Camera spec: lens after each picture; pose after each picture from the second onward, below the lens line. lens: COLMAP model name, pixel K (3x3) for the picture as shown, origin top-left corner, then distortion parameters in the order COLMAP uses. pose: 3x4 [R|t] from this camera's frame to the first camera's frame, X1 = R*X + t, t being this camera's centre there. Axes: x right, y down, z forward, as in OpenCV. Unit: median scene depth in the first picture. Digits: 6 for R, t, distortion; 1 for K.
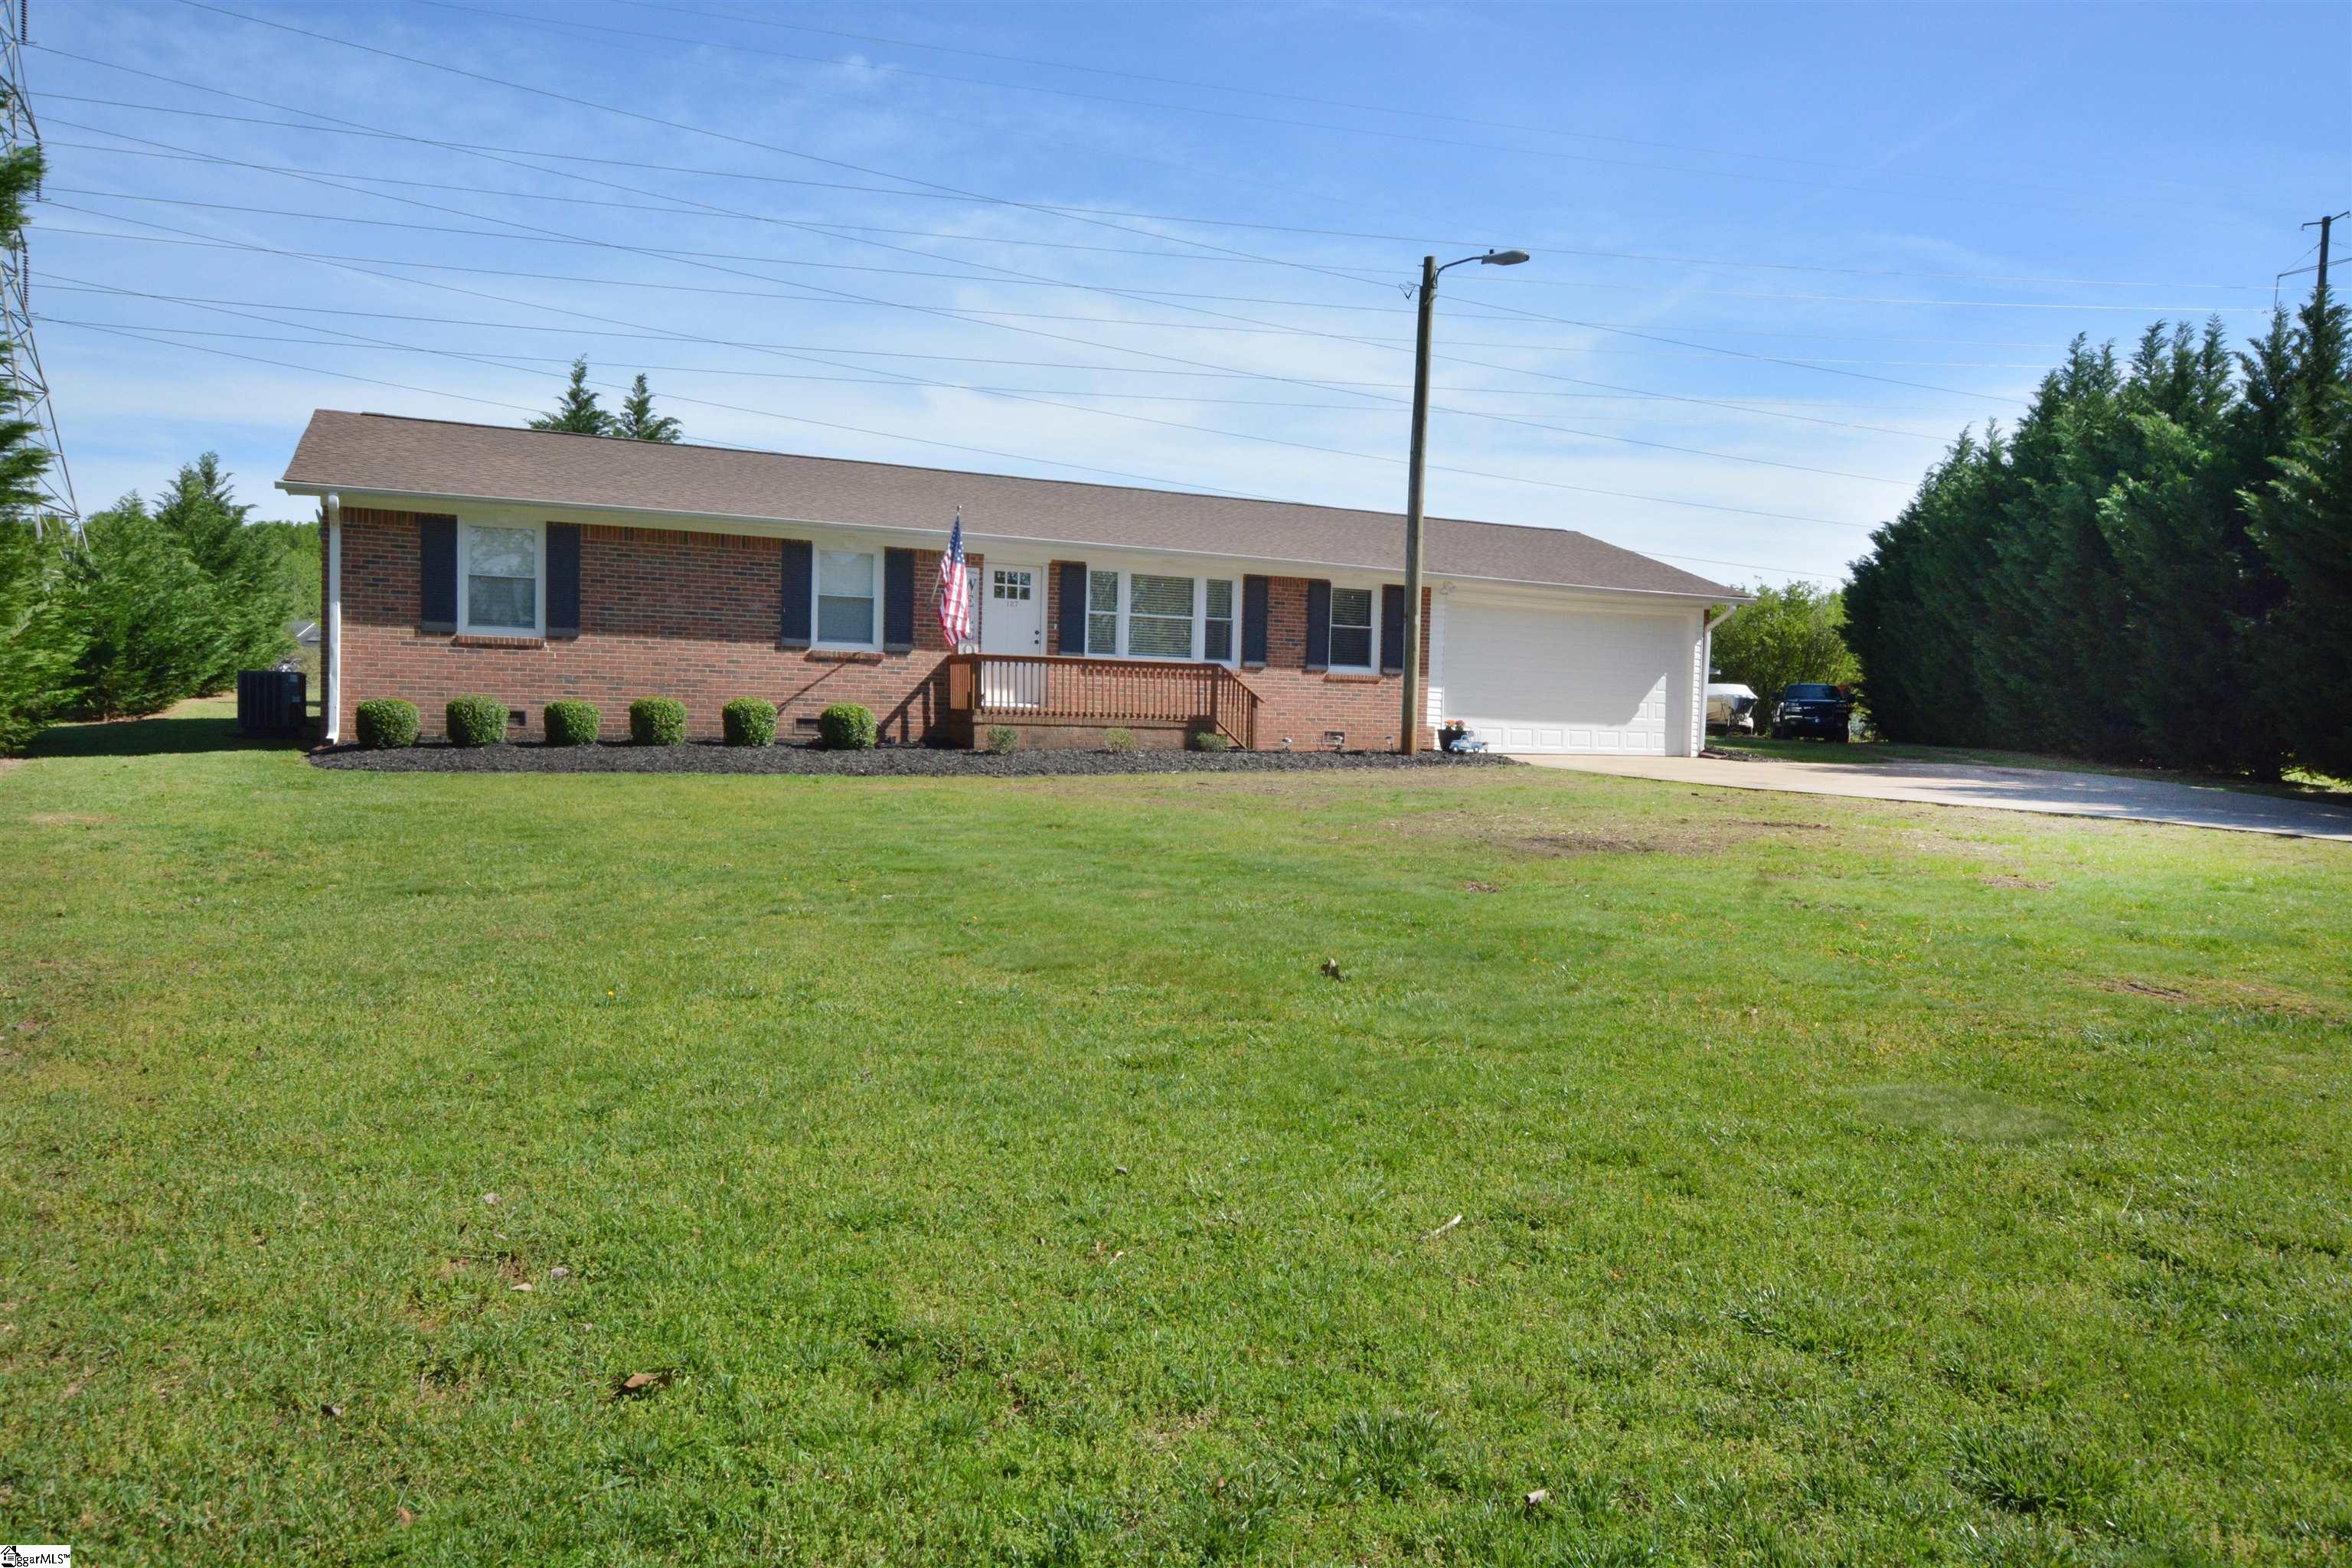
lens RADIAL K [[1536.8, 0, 1176.0], [0, 1536.8, 784.0], [0, 0, 1]] dist [-0.005305, -0.000558]
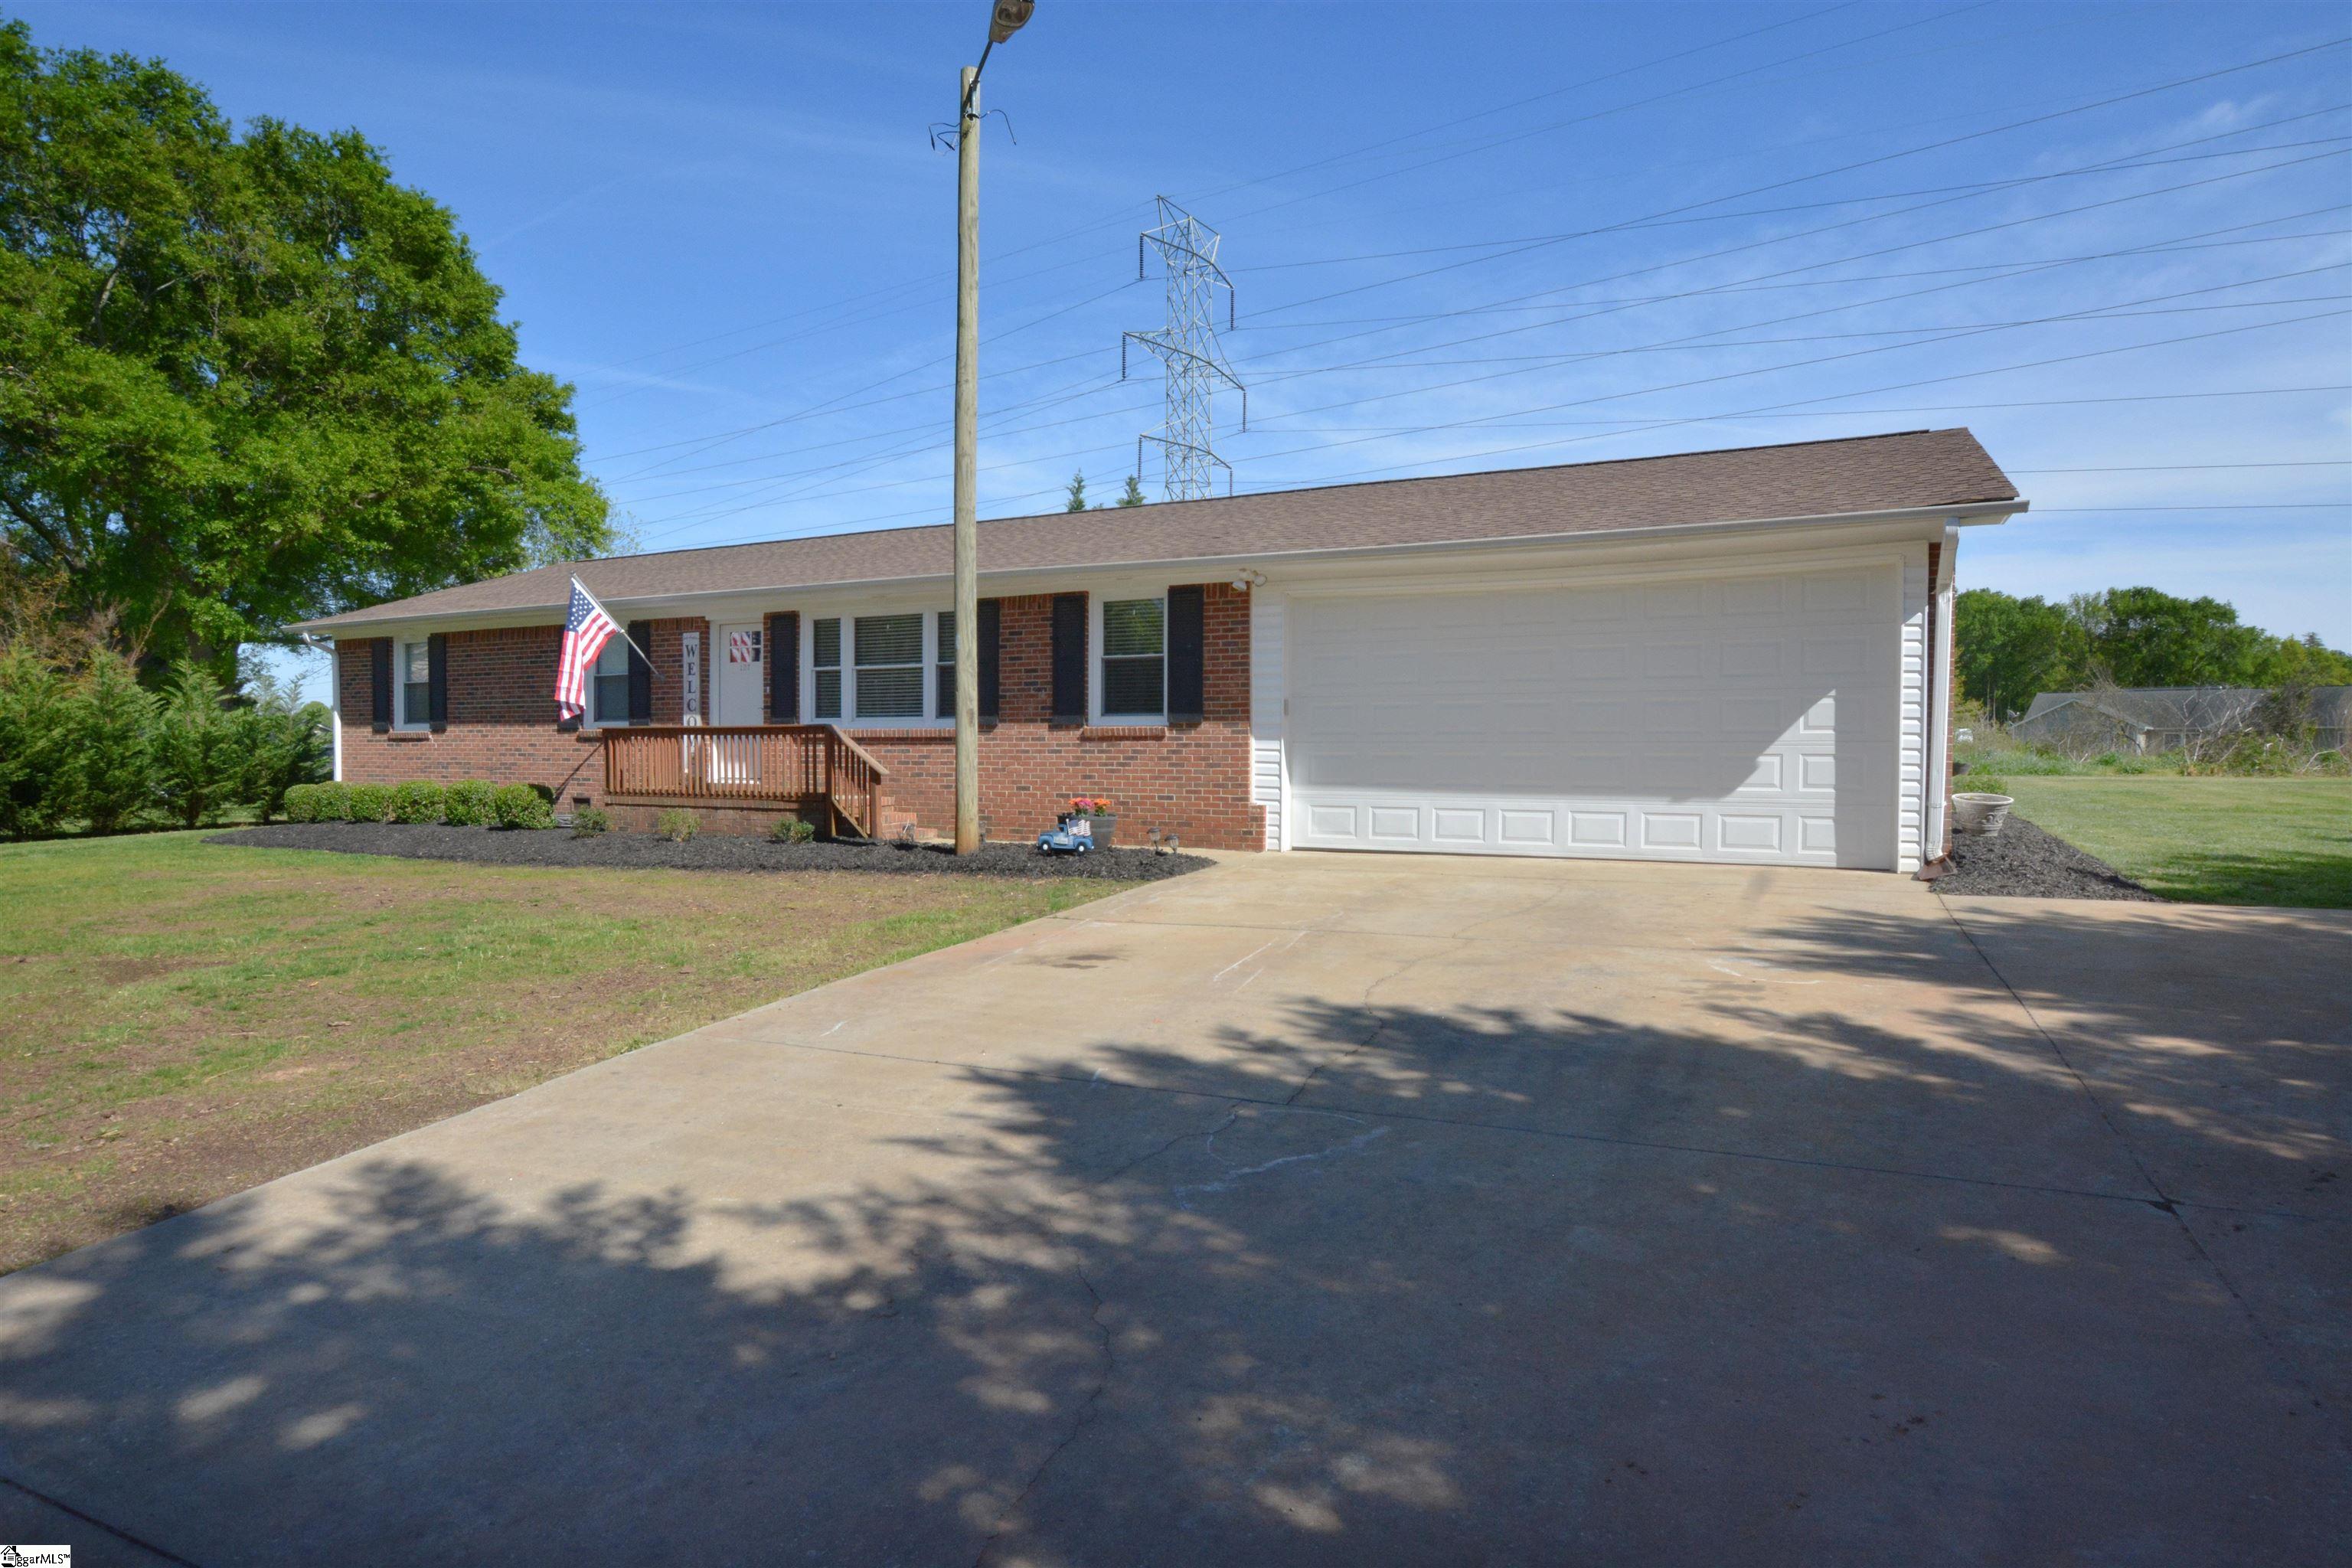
lens RADIAL K [[1296.4, 0, 1176.0], [0, 1296.4, 784.0], [0, 0, 1]] dist [-0.005030, -0.044250]
pose [[0.603472, -0.009306, -0.797330, 0.639066], [-0.023581, 0.999286, -0.029510, -0.034227], [0.797035, 0.036610, 0.602822, 0.754301]]
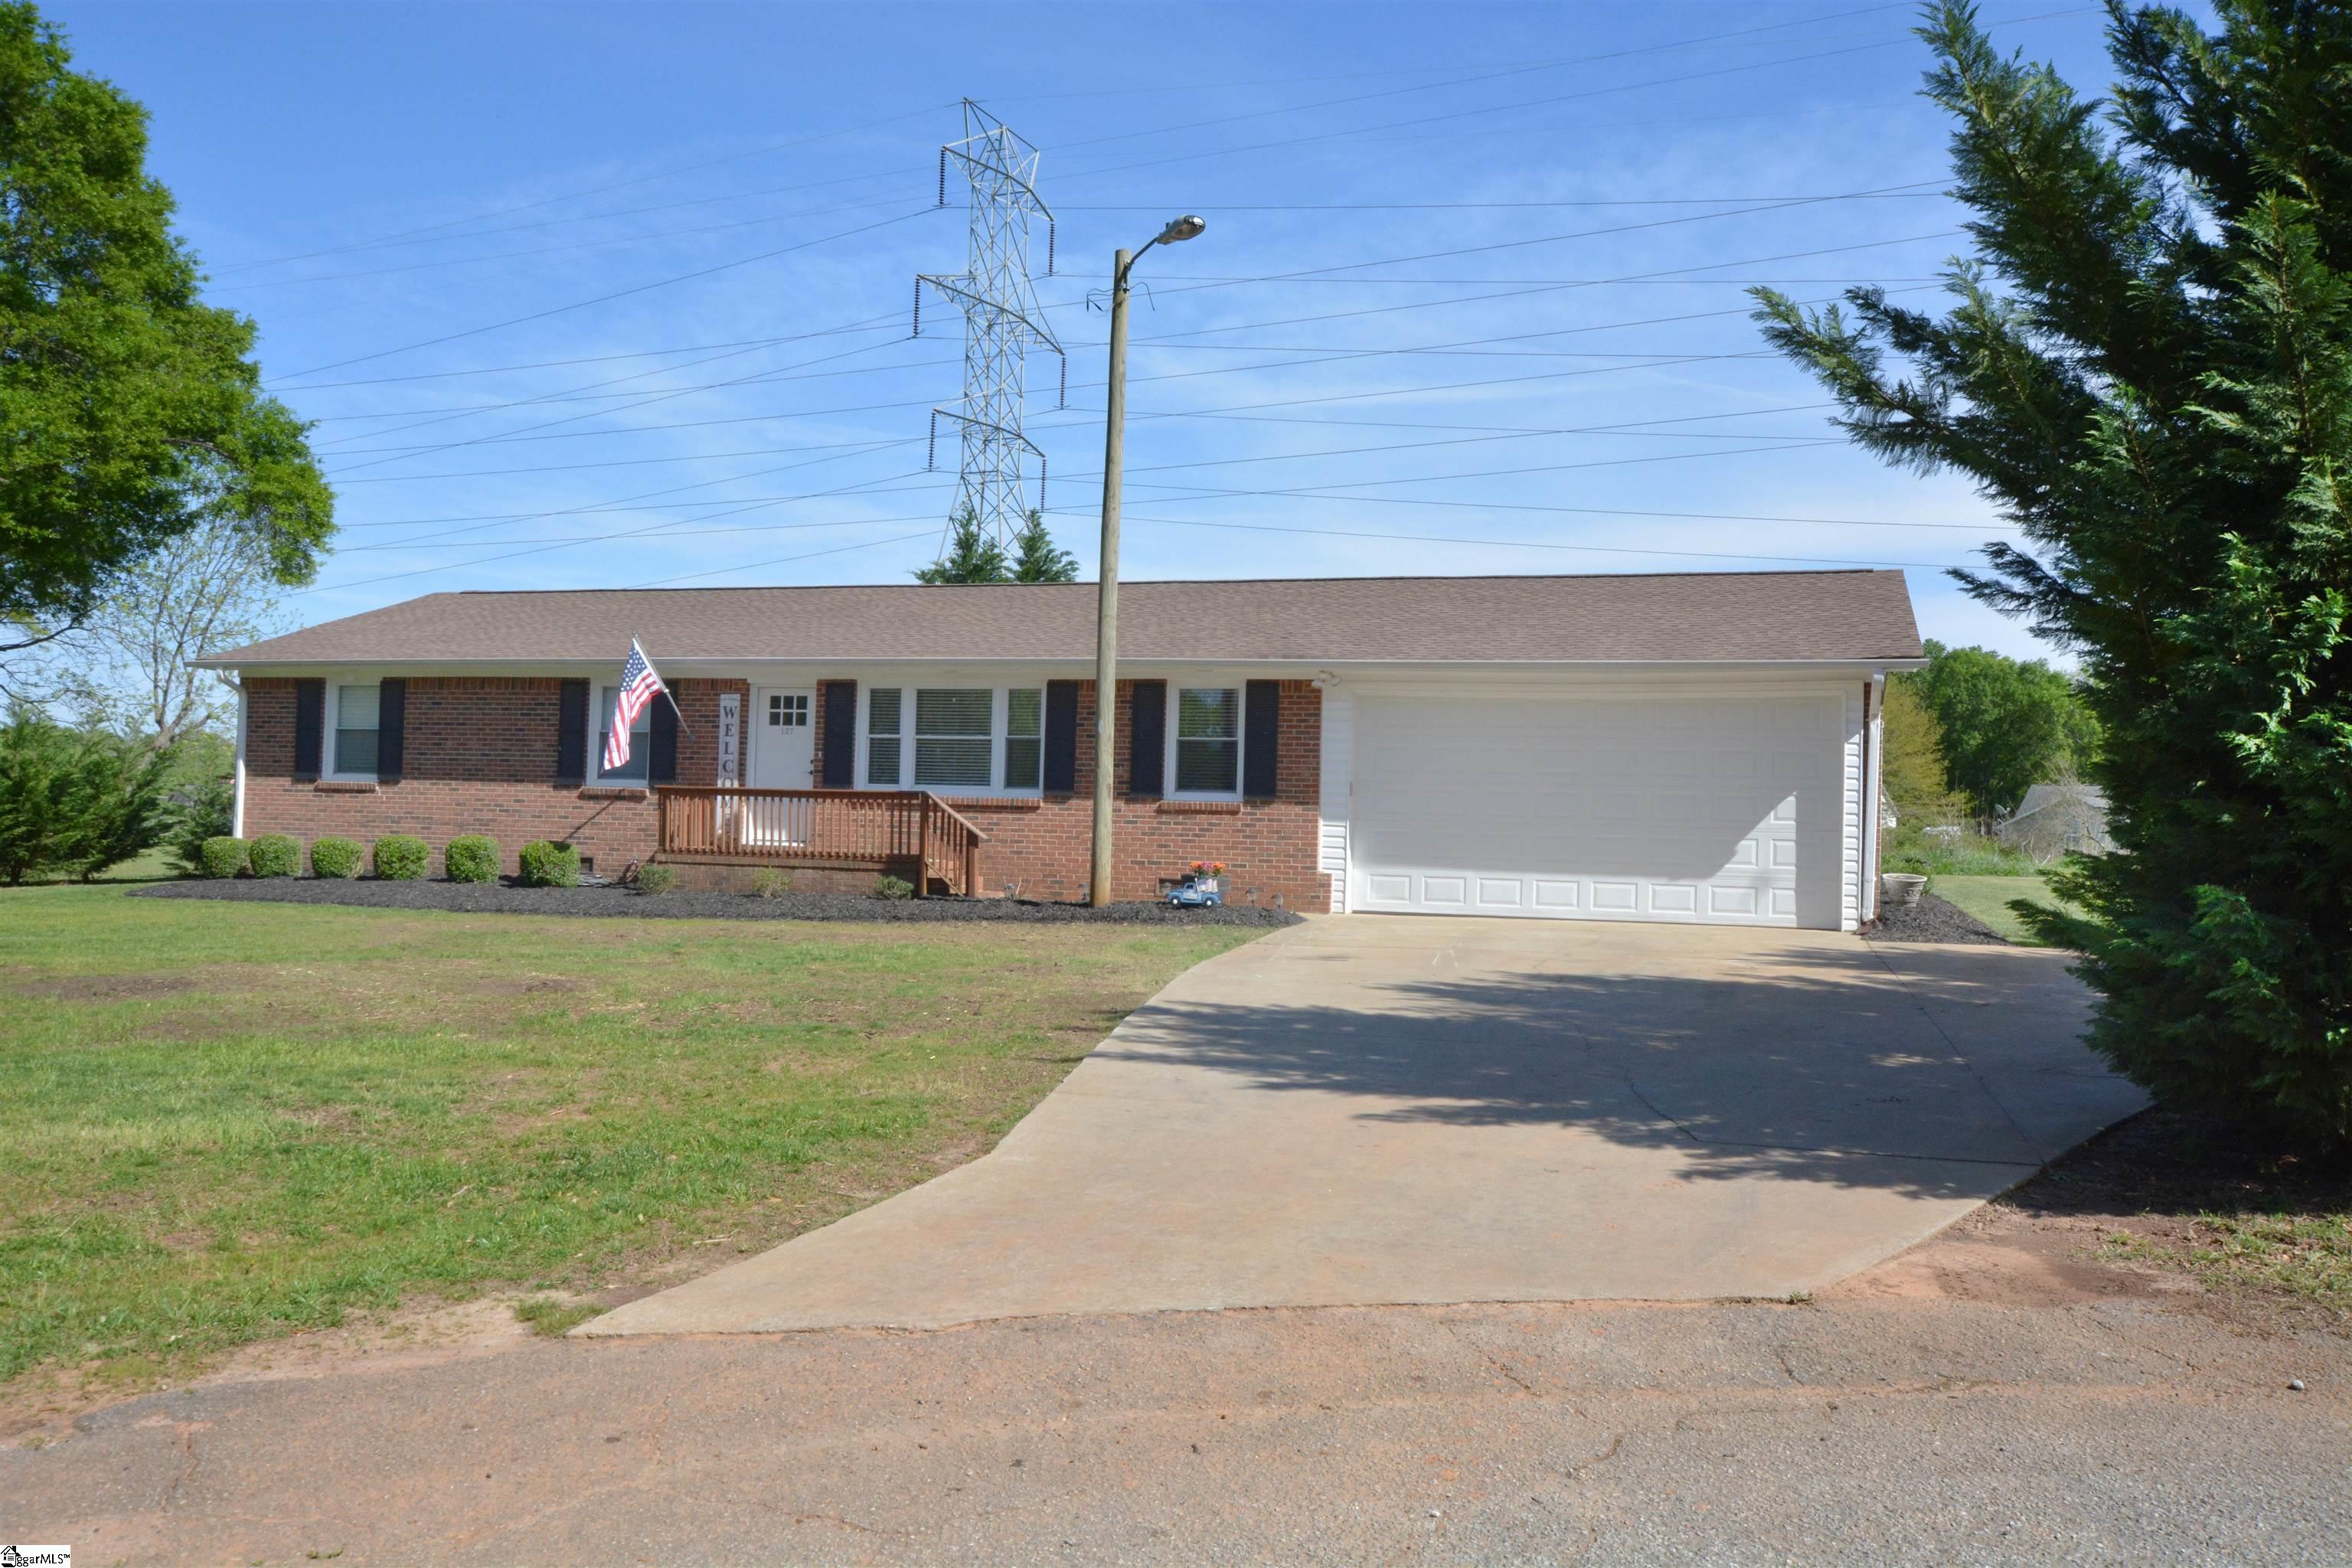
lens RADIAL K [[1908.0, 0, 1182.9], [0, 1908.0, 787.6], [0, 0, 1]] dist [-0.001727, 0.001809]
pose [[0.725535, -0.028321, -0.687602, 0.826630], [-0.040667, 0.995642, -0.083919, -0.000614], [0.686982, 0.088849, 0.721222, 0.361933]]
